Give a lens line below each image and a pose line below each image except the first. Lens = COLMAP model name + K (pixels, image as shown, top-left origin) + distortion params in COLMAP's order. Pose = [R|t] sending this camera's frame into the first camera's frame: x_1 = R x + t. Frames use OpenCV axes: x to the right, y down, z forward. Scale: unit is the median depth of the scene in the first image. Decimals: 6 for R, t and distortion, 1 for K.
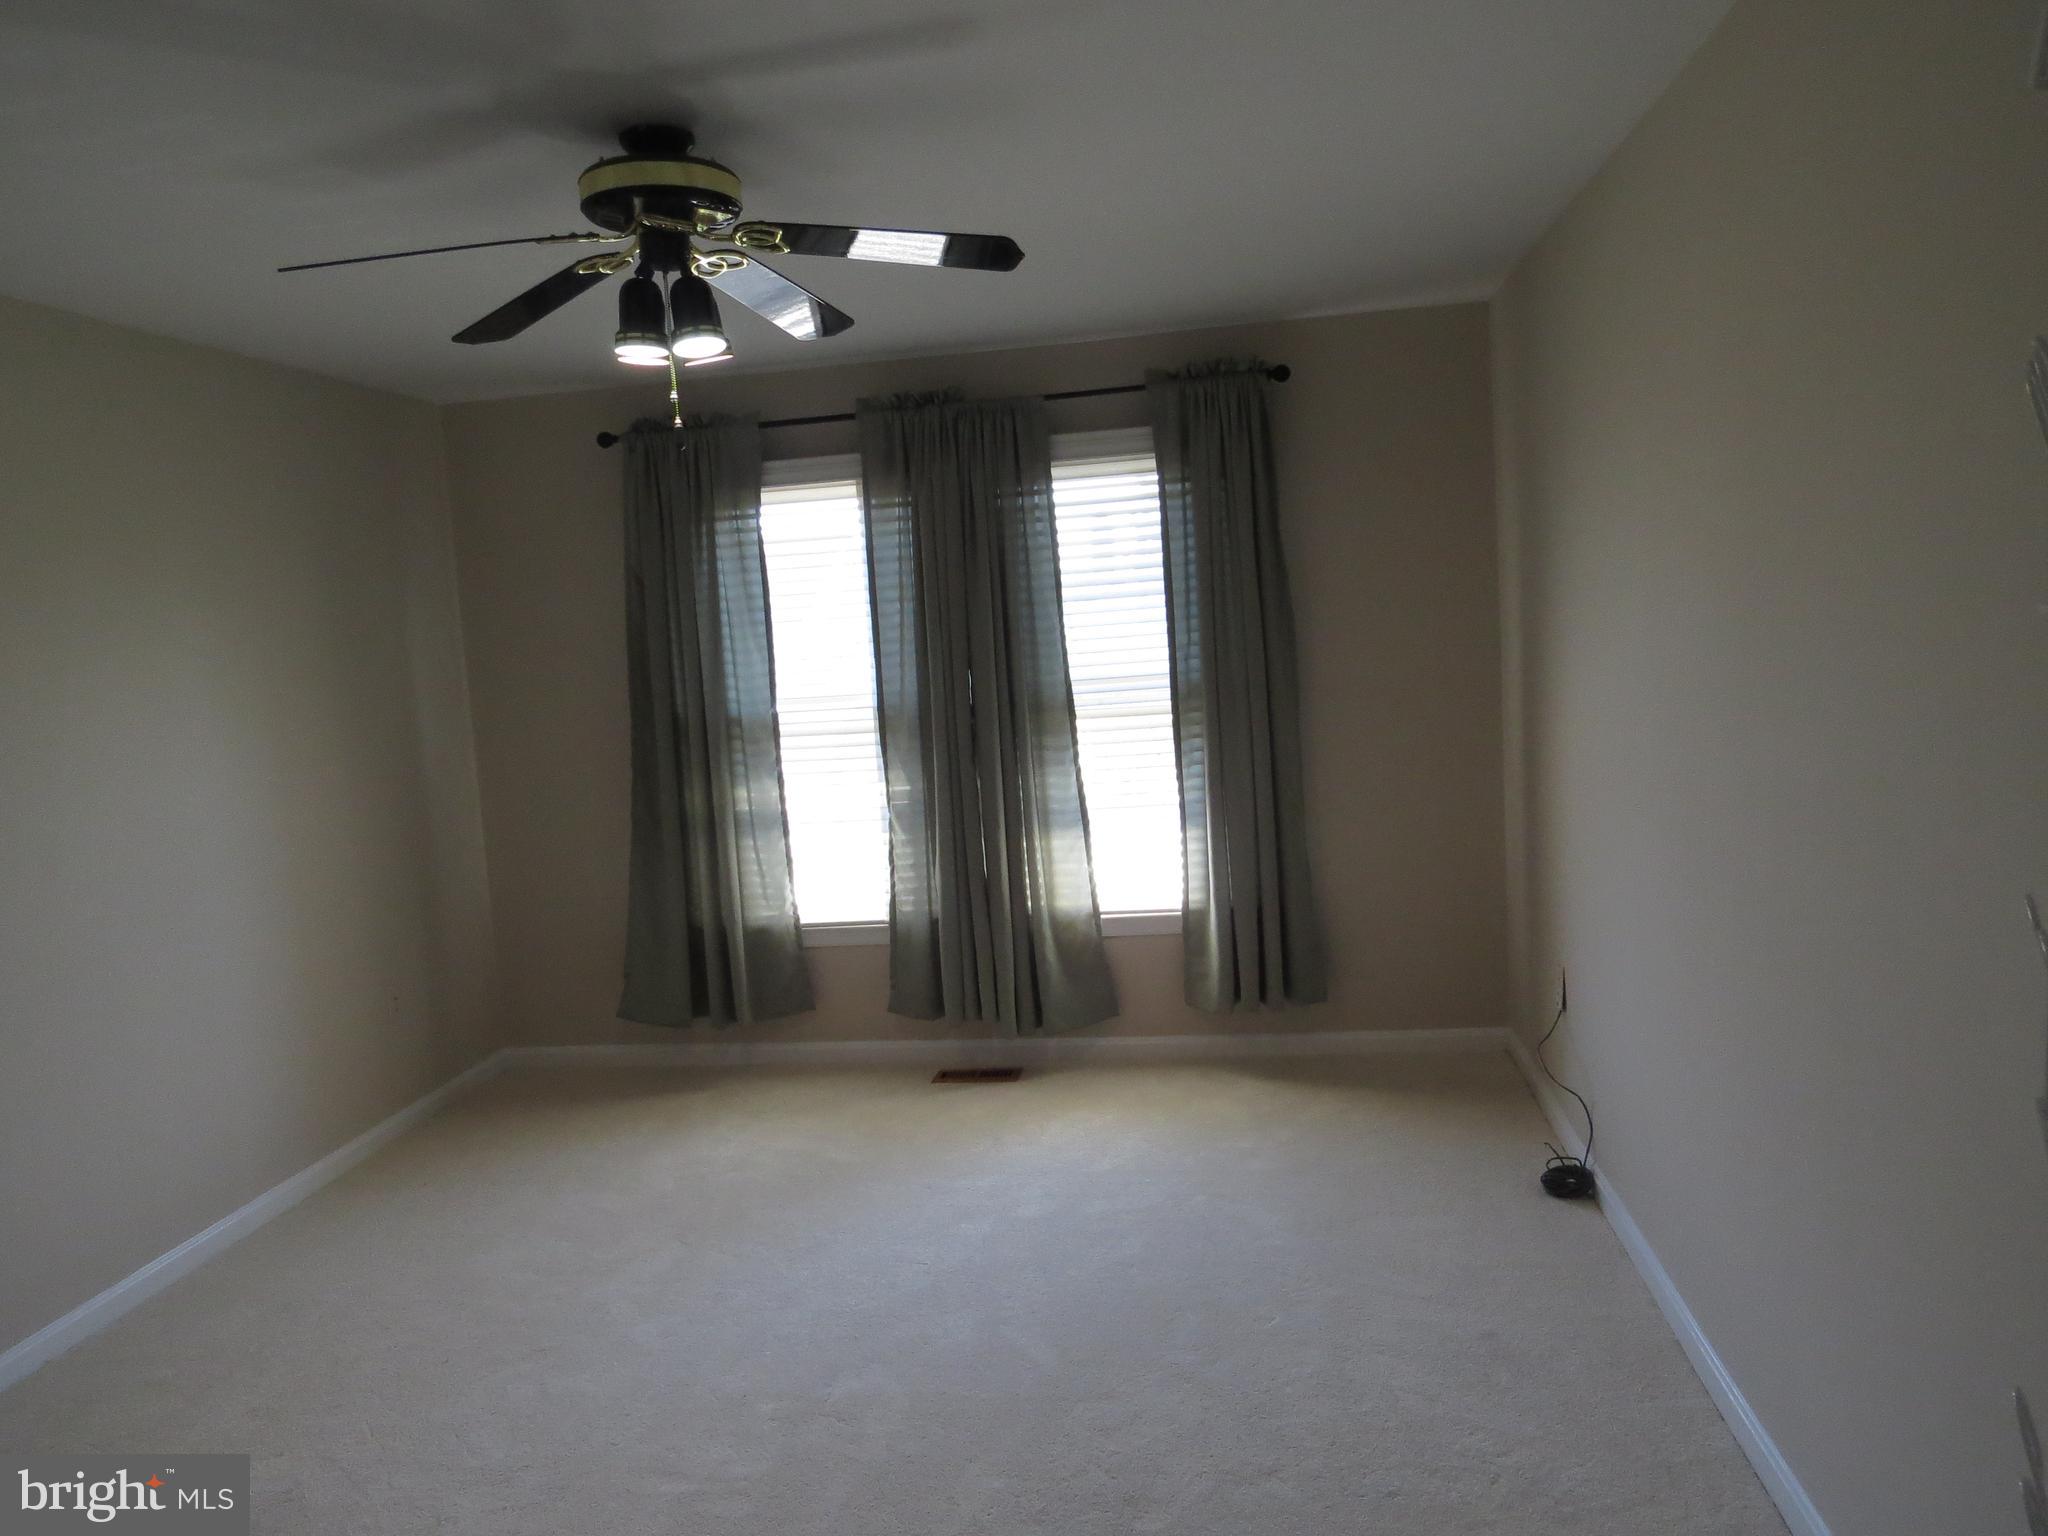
lens RADIAL K [[1480.8, 0, 1022.7], [0, 1480.8, 762.2], [0, 0, 1]] dist [-0.034132, 0.014061]
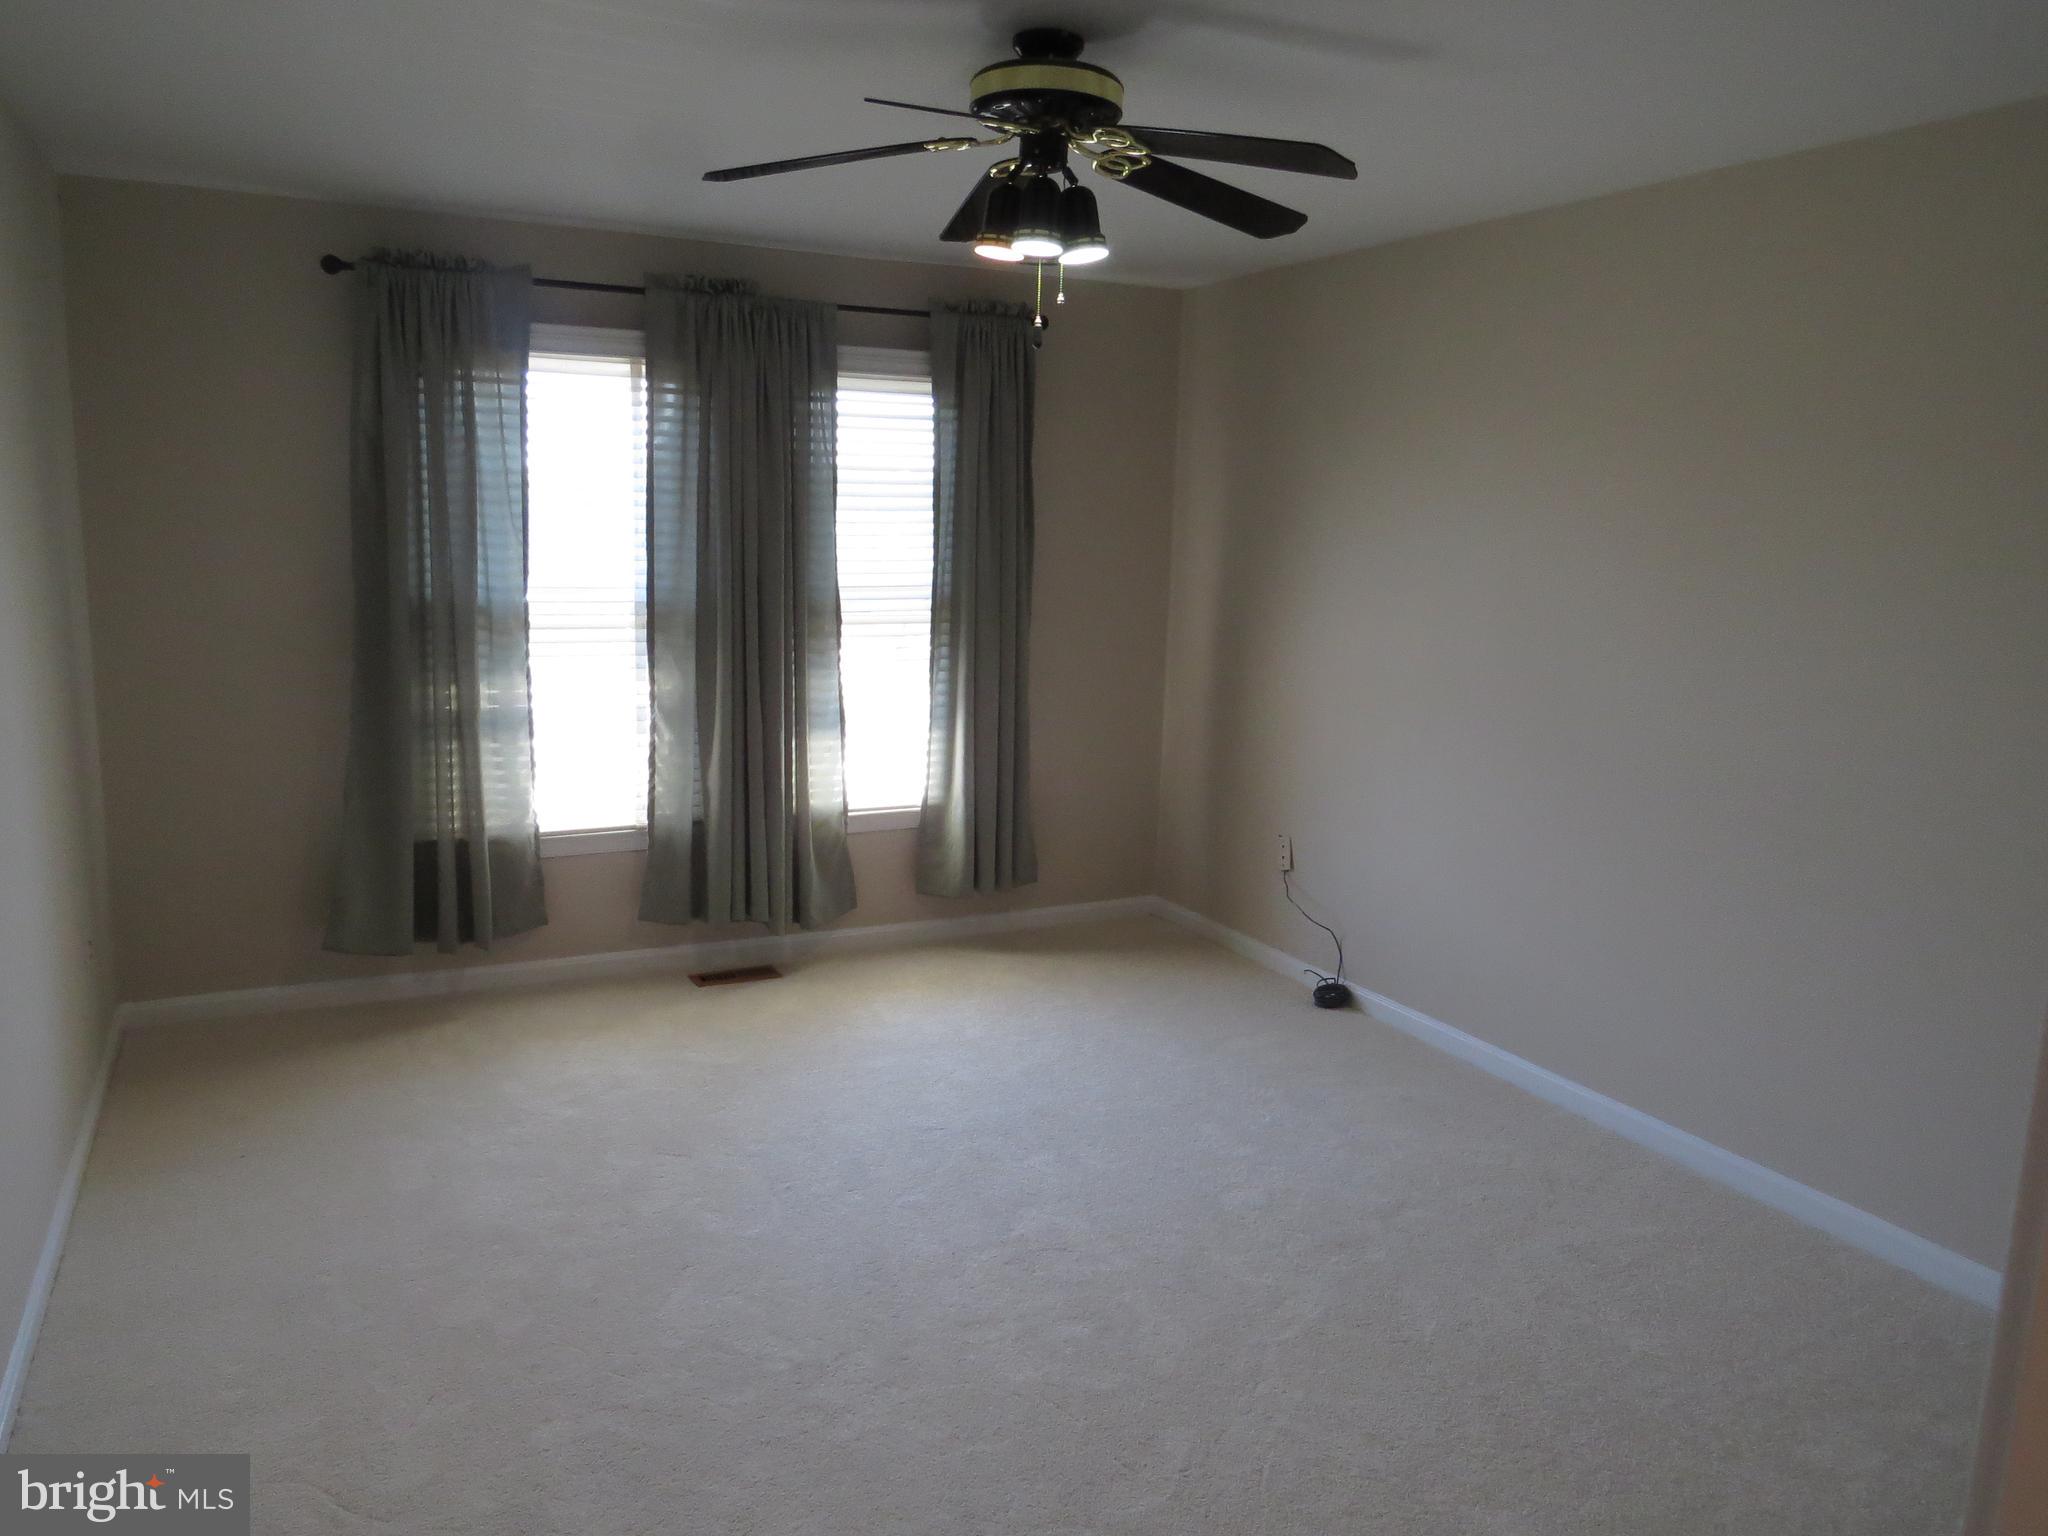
lens RADIAL K [[1480.8, 0, 1018.8], [0, 1480.8, 773.0], [0, 0, 1]] dist [-0.034132, 0.014061]
pose [[0.809218, -0.010595, 0.587413, -0.466631], [-0.020553, 0.998715, 0.046327, 0.024030], [-0.587149, -0.049562, 0.807960, 0.083946]]
